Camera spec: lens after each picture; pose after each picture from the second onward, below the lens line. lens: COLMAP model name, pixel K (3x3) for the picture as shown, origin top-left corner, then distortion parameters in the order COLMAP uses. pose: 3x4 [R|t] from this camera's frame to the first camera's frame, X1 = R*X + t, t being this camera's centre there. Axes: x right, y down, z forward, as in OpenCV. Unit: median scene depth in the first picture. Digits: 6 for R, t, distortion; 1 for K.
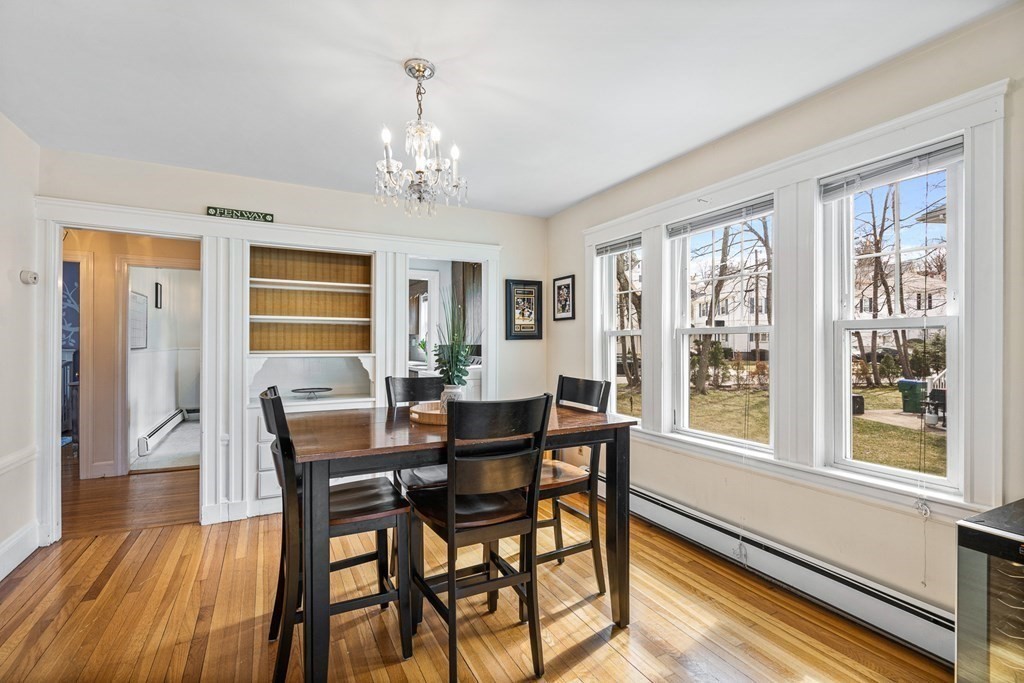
lens RADIAL K [[476.5, 0, 512.3], [0, 476.5, 343.6], [0, 0, 1]] dist [-0.003807, 0.002142]
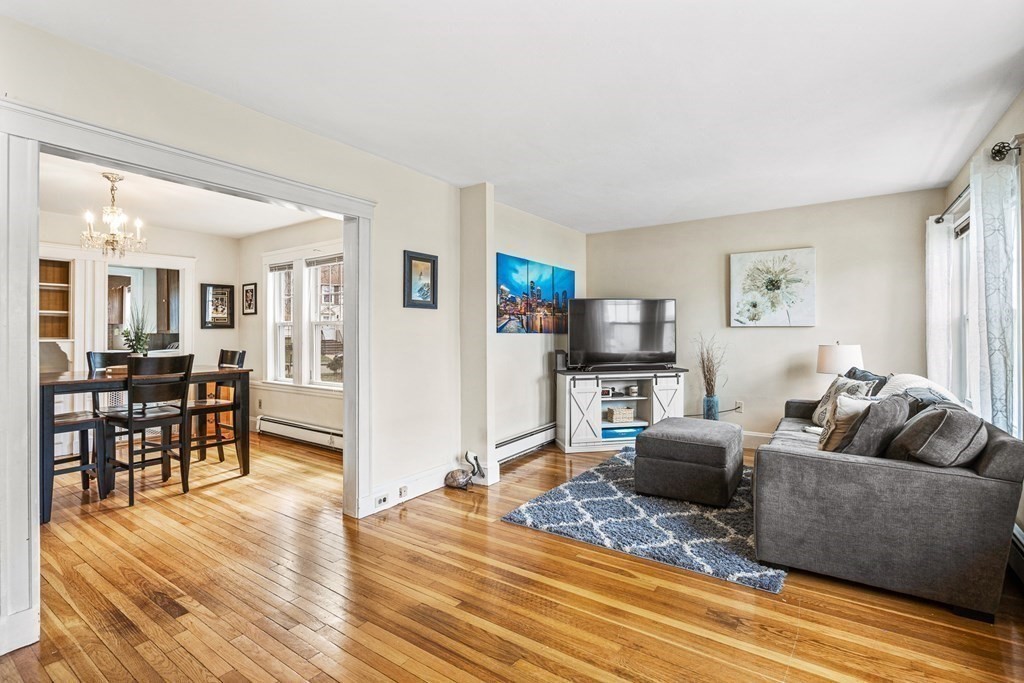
lens RADIAL K [[476.5, 0, 511.5], [0, 476.5, 329.6], [0, 0, 1]] dist [-0.003807, 0.002142]
pose [[0.885964, 0.000809, 0.463754, 0.152511], [0.003512, 0.999958, -0.008454, 0.009924], [-0.463741, 0.009118, 0.885924, -0.640649]]
